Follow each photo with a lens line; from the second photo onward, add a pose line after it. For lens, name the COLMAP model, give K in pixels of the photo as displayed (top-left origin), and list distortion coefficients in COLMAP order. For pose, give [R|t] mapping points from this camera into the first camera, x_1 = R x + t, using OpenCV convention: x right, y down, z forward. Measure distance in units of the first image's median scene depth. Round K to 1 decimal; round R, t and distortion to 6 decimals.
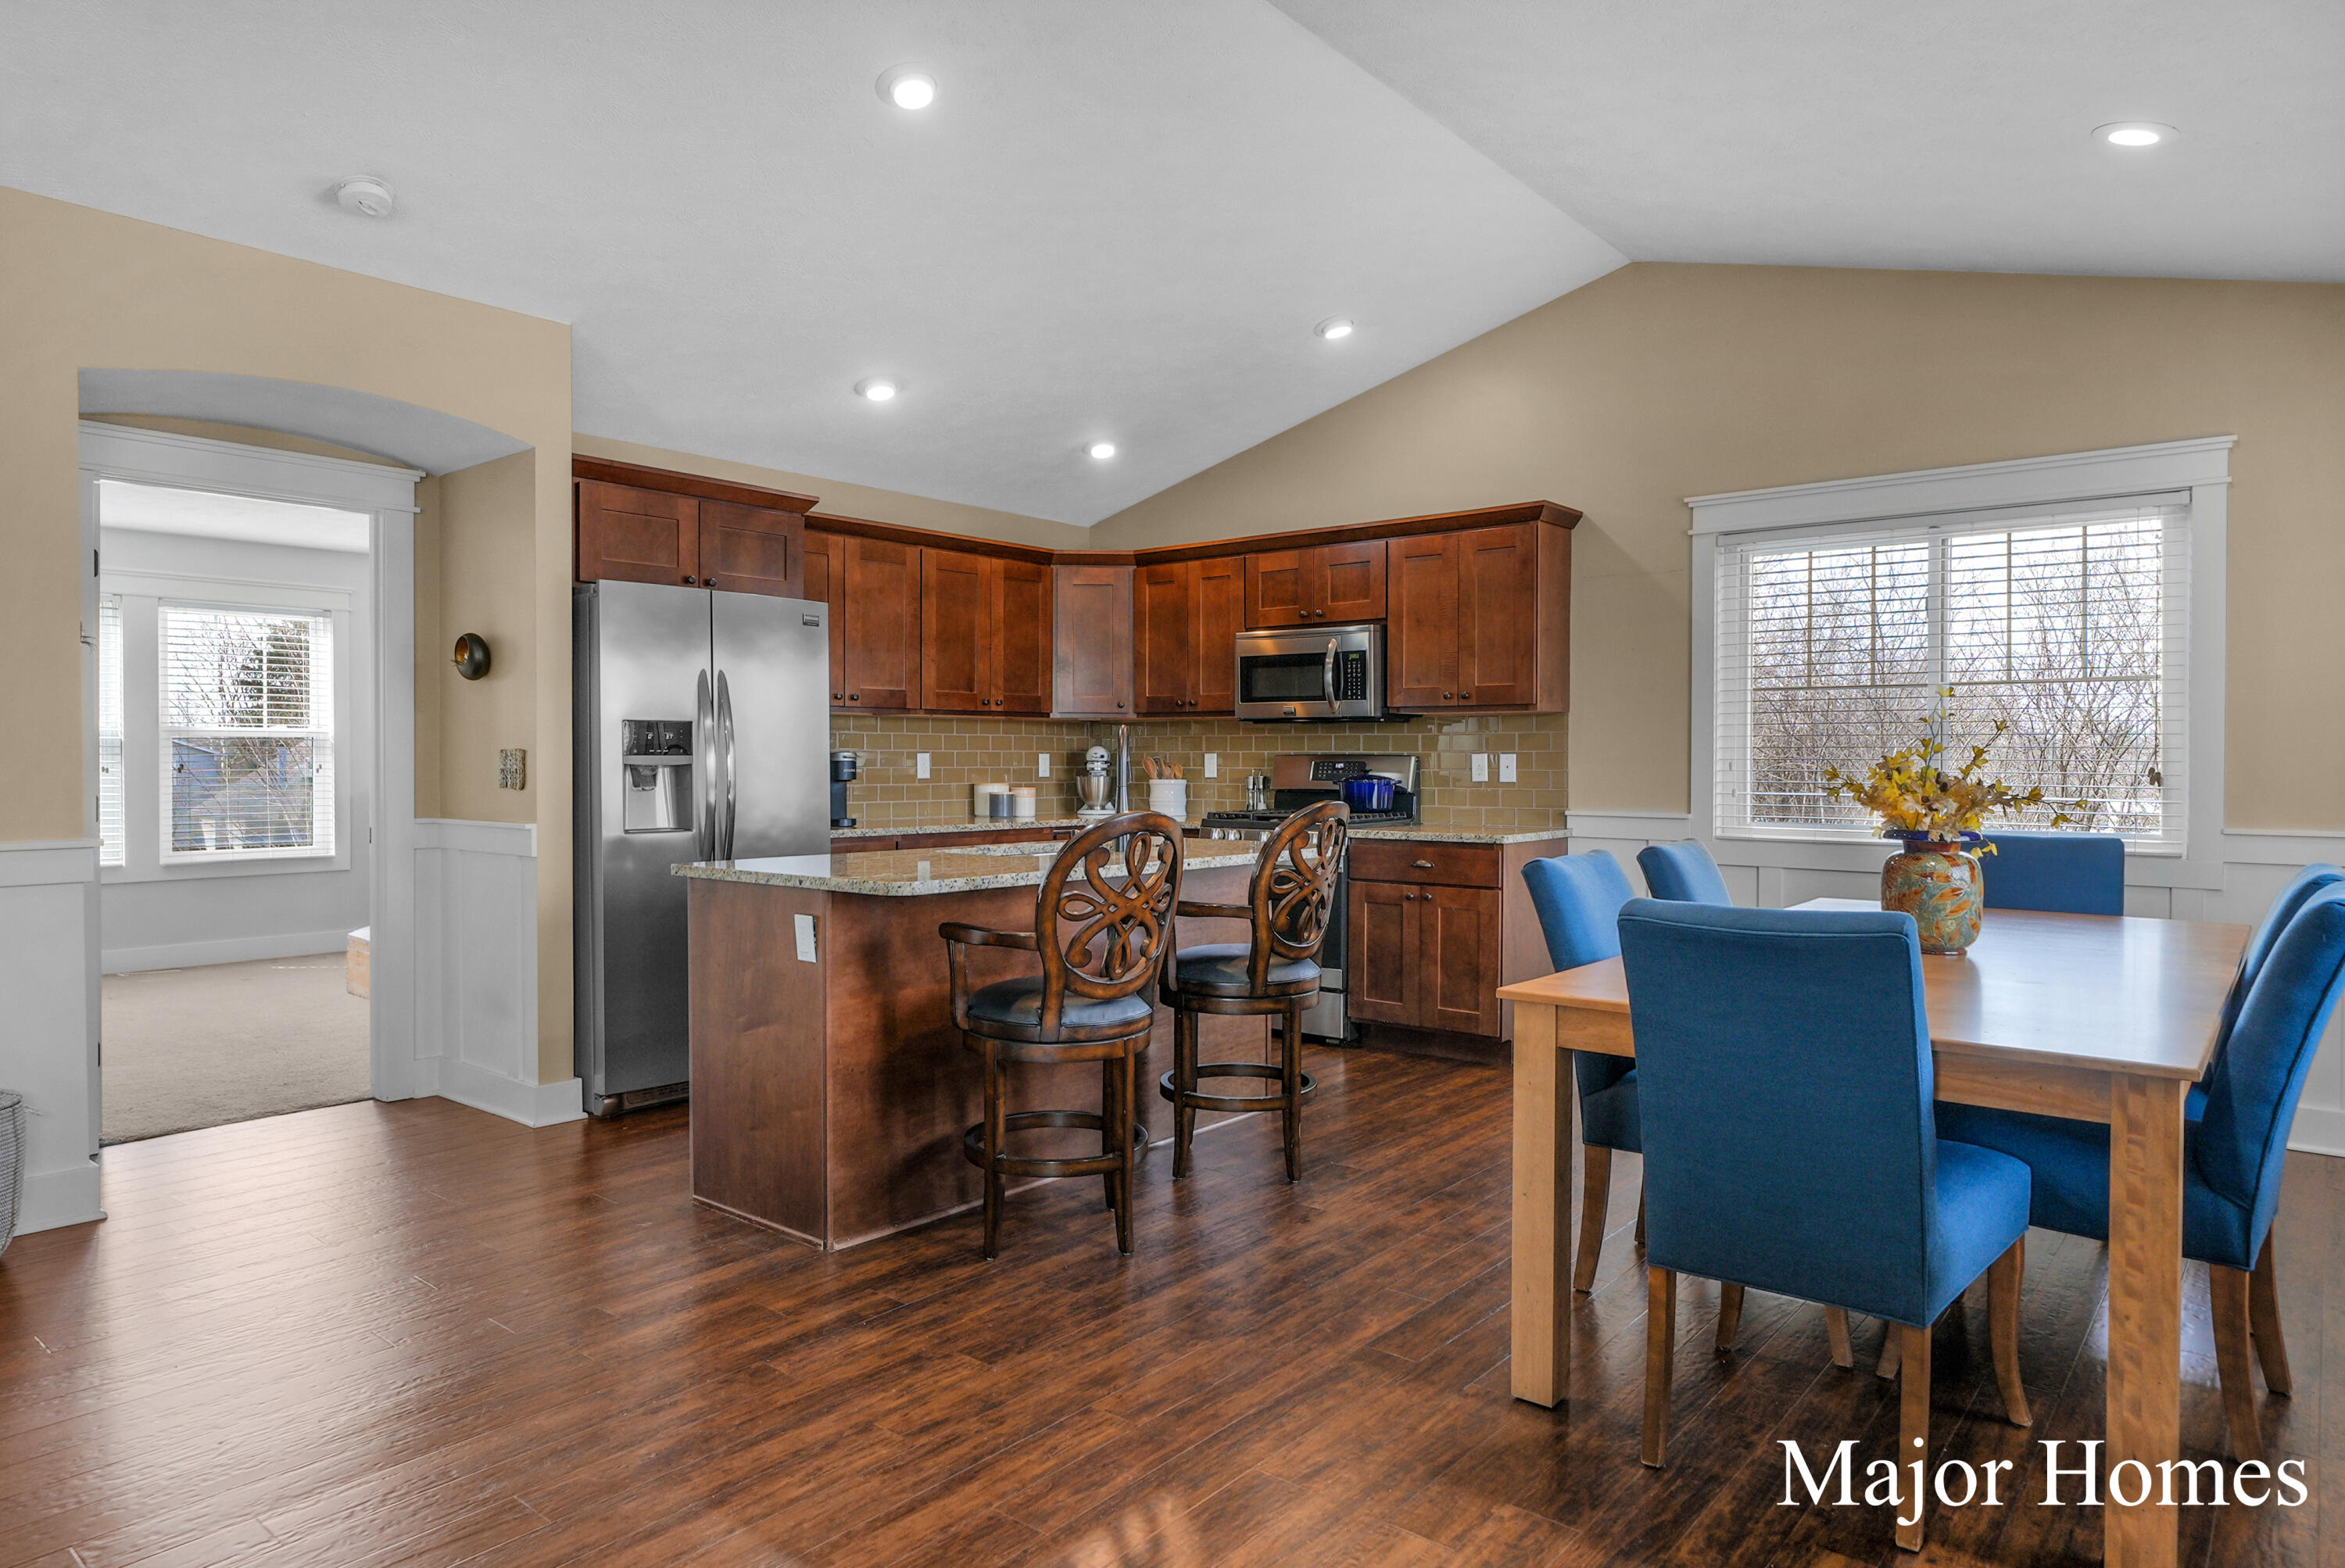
lens RADIAL K [[1394.5, 0, 1142.4], [0, 1394.5, 786.3], [0, 0, 1]] dist [-0.008199, 0.001375]
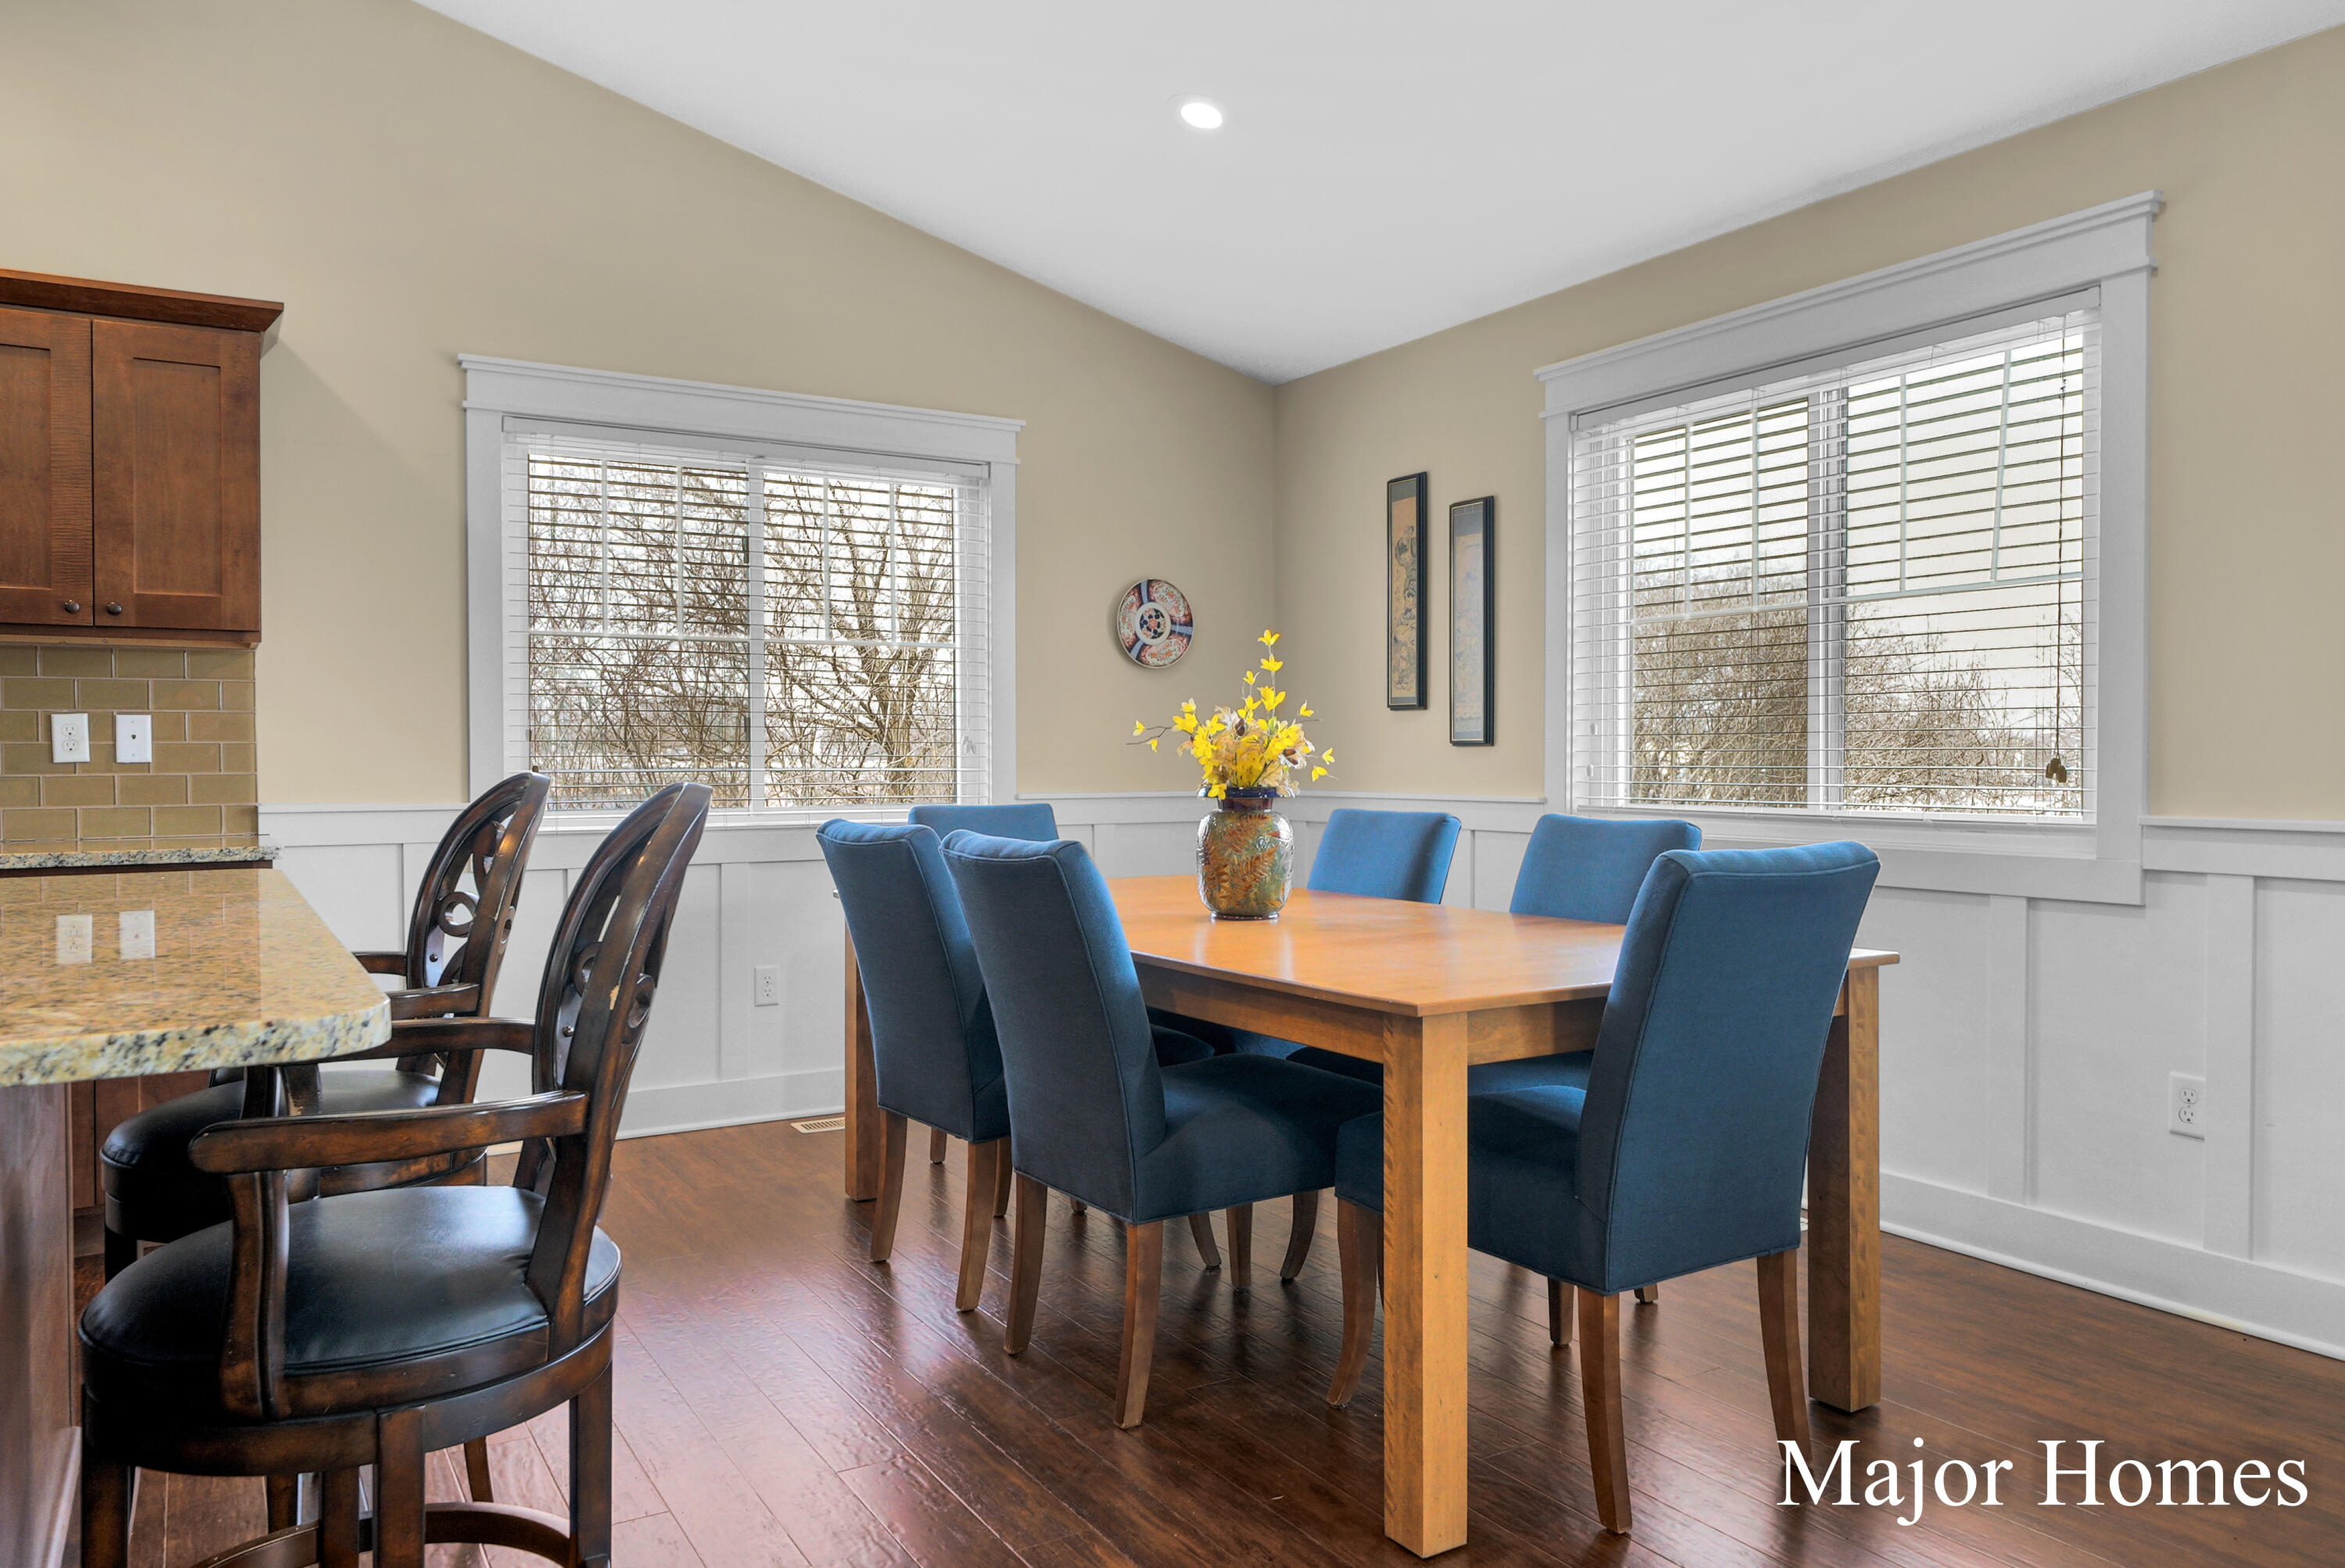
lens RADIAL K [[1620.8, 0, 1170.9], [0, 1620.8, 774.3], [0, 0, 1]] dist [0.003641, -0.002147]
pose [[0.315134, -0.012908, 0.948960, -0.270895], [0.022763, 0.999723, 0.006039, 0.008508], [-0.948774, 0.019698, 0.315340, 0.397678]]
